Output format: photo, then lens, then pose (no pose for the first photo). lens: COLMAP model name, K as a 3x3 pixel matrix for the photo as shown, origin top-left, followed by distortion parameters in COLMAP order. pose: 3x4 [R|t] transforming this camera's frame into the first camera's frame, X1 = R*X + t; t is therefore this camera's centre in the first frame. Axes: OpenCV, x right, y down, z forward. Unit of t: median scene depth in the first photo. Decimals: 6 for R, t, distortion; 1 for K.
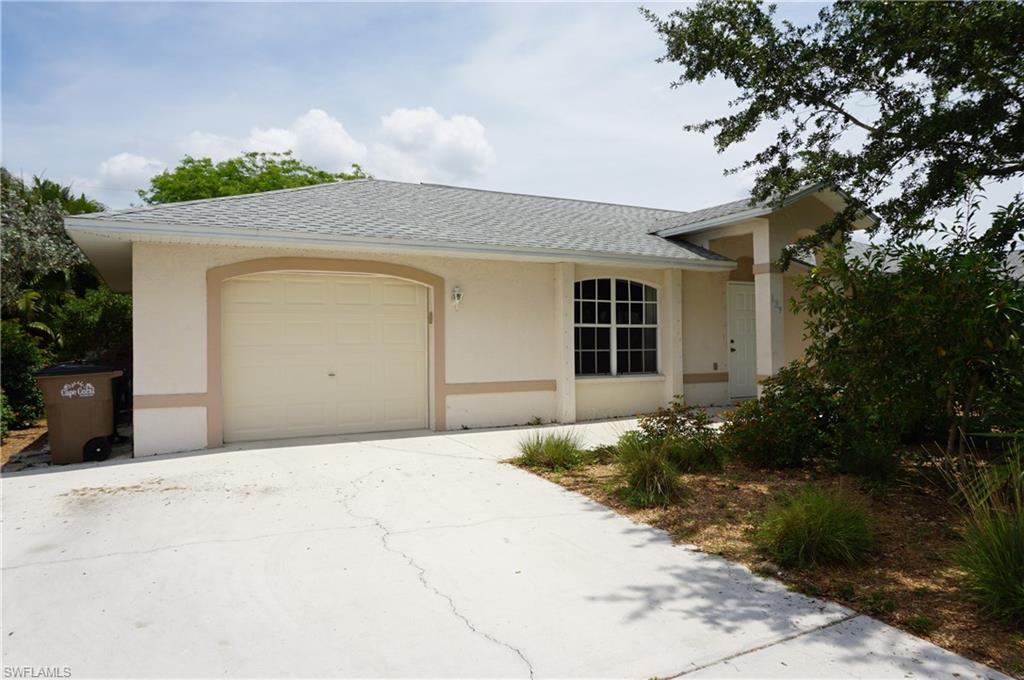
lens RADIAL K [[681.3, 0, 515.9], [0, 681.3, 341.7], [0, 0, 1]] dist [-0.041231, 0.027849]
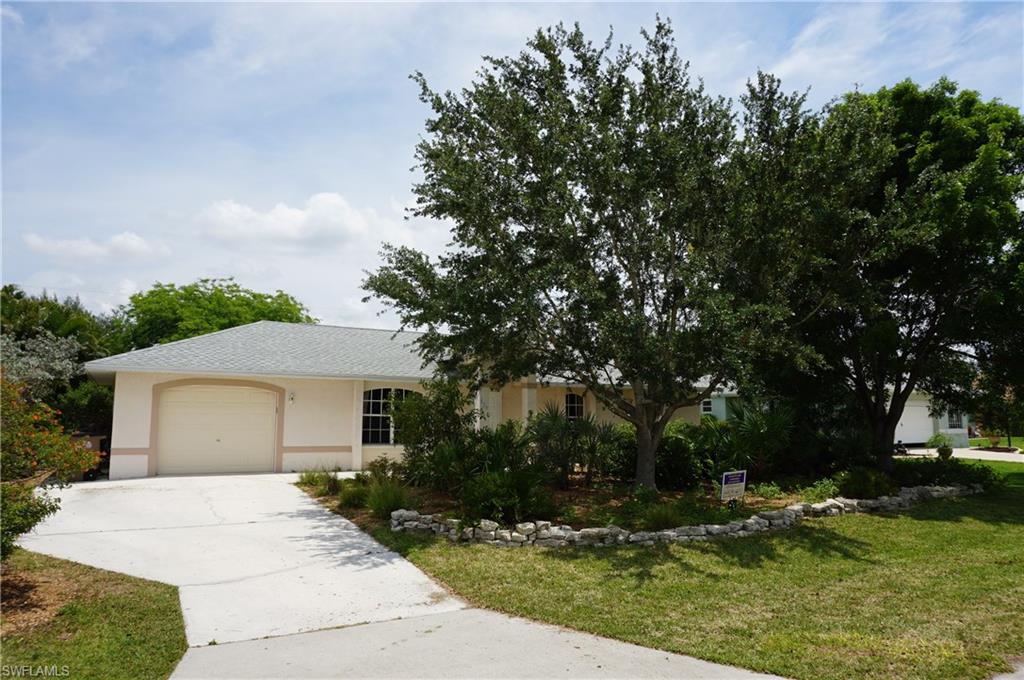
lens RADIAL K [[681.3, 0, 512.9], [0, 681.3, 341.5], [0, 0, 1]] dist [-0.041231, 0.027849]
pose [[0.999376, 0.020091, 0.029049, 0.758563], [-0.016792, 0.993827, -0.109664, -0.049135], [-0.031073, 0.109107, 0.993544, -1.430713]]
